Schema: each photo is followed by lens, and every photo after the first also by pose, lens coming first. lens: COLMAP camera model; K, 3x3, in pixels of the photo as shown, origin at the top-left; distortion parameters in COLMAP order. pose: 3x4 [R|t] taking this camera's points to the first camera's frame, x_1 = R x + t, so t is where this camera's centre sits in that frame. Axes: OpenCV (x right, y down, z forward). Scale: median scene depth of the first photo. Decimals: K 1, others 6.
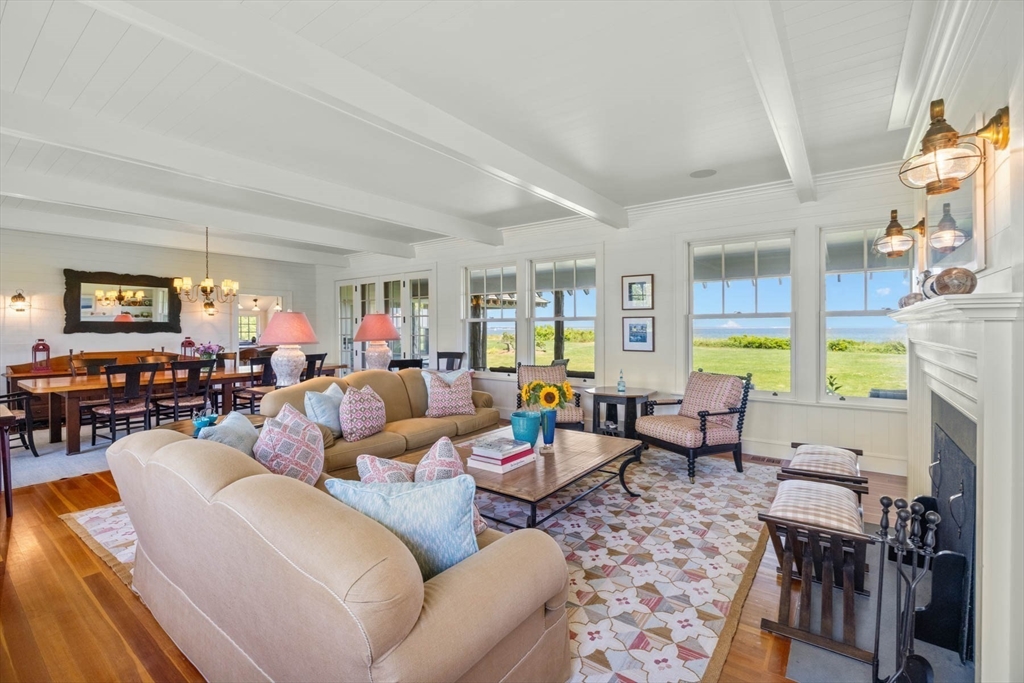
lens RADIAL K [[452.8, 0, 512.3], [0, 452.8, 332.1], [0, 0, 1]] dist [-0.011774, -0.000070]
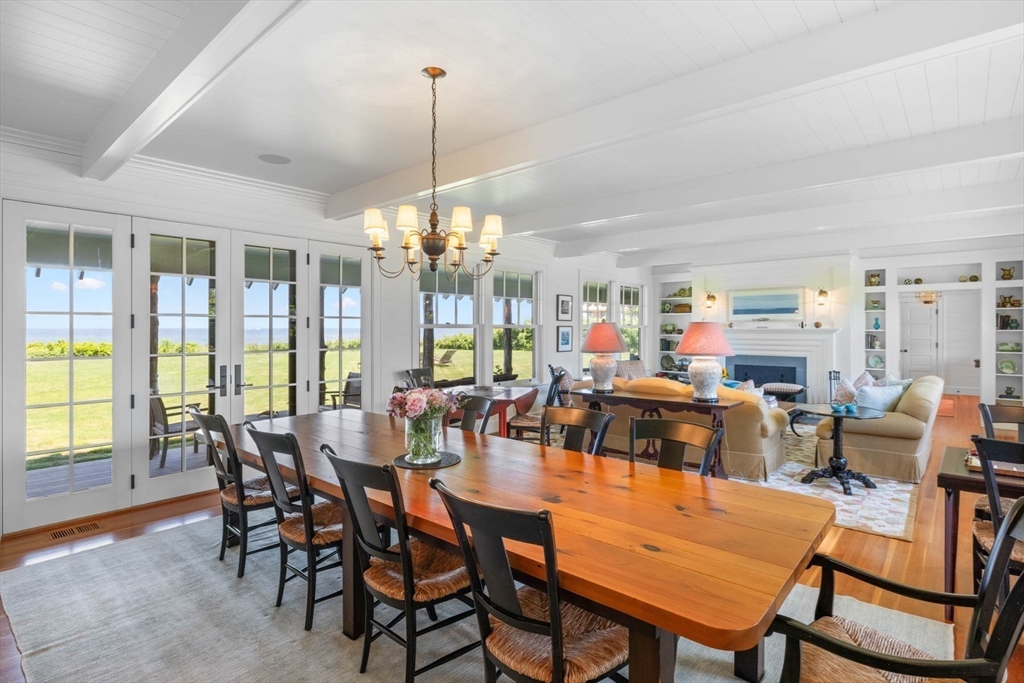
lens RADIAL K [[511.2, 0, 511.2], [0, 511.2, 337.6], [0, 0, 1]] dist [-0.026542, -0.000296]
pose [[0.085596, -0.014333, 0.996227, -1.231995], [0.009033, 0.999867, 0.013610, -0.021397], [-0.996289, 0.007834, 0.085714, 1.013071]]
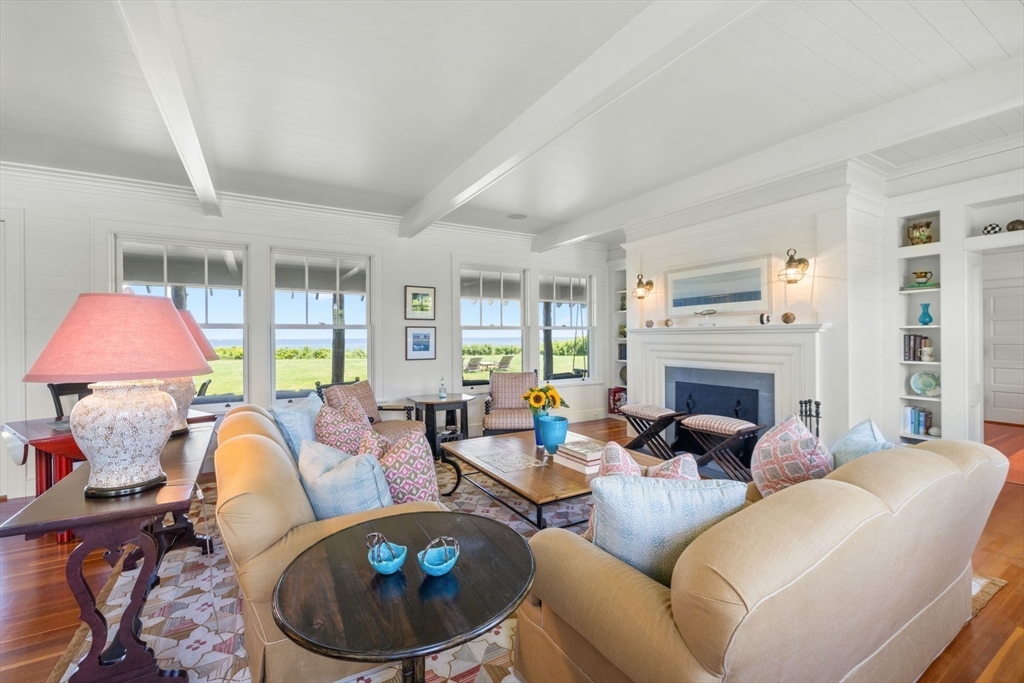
lens RADIAL K [[434.7, 0, 512.5], [0, 434.7, 341.4], [0, 0, 1]] dist [-0.000022, -0.000280]
pose [[0.379166, -0.009579, 0.925279, -0.557475], [0.013181, 0.999901, 0.004950, -0.001809], [-0.925235, 0.010319, 0.379255, 0.420962]]
